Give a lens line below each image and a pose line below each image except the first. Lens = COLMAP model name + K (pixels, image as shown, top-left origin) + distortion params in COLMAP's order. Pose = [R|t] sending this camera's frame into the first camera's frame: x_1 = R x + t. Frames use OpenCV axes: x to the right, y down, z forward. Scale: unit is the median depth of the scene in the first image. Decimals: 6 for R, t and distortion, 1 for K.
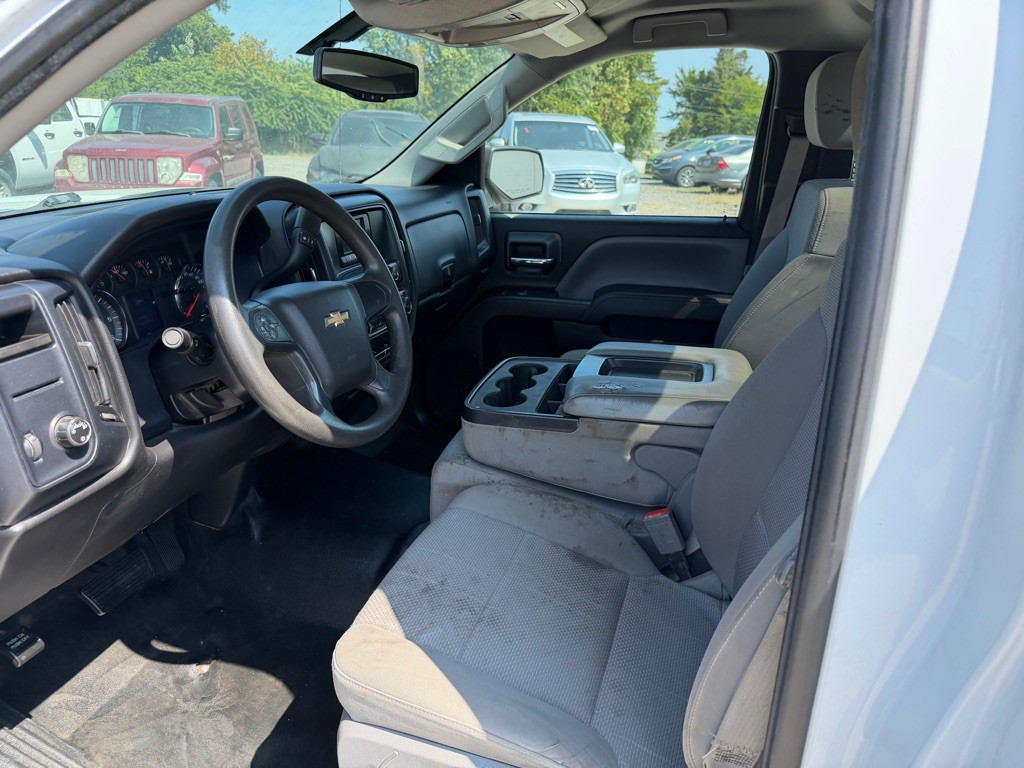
lens RADIAL K [[712.8, 0, 509.8], [0, 712.8, 379.1], [0, 0, 1]] dist [0.061729, -0.092731]
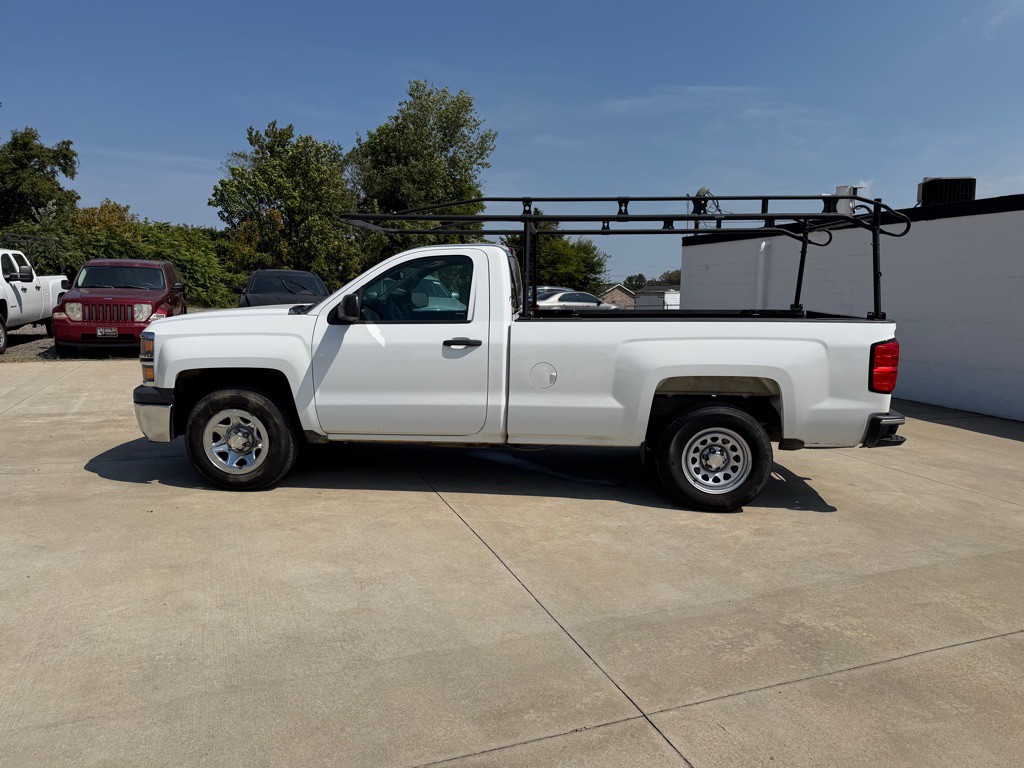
lens RADIAL K [[712.8, 0, 509.8], [0, 712.8, 379.1], [0, 0, 1]] dist [0.061729, -0.092731]
pose [[0.975362, -0.035939, 0.217663, -0.072197], [0.078373, 0.978730, -0.189593, 0.150183], [-0.206219, 0.201980, 0.957433, -0.438475]]
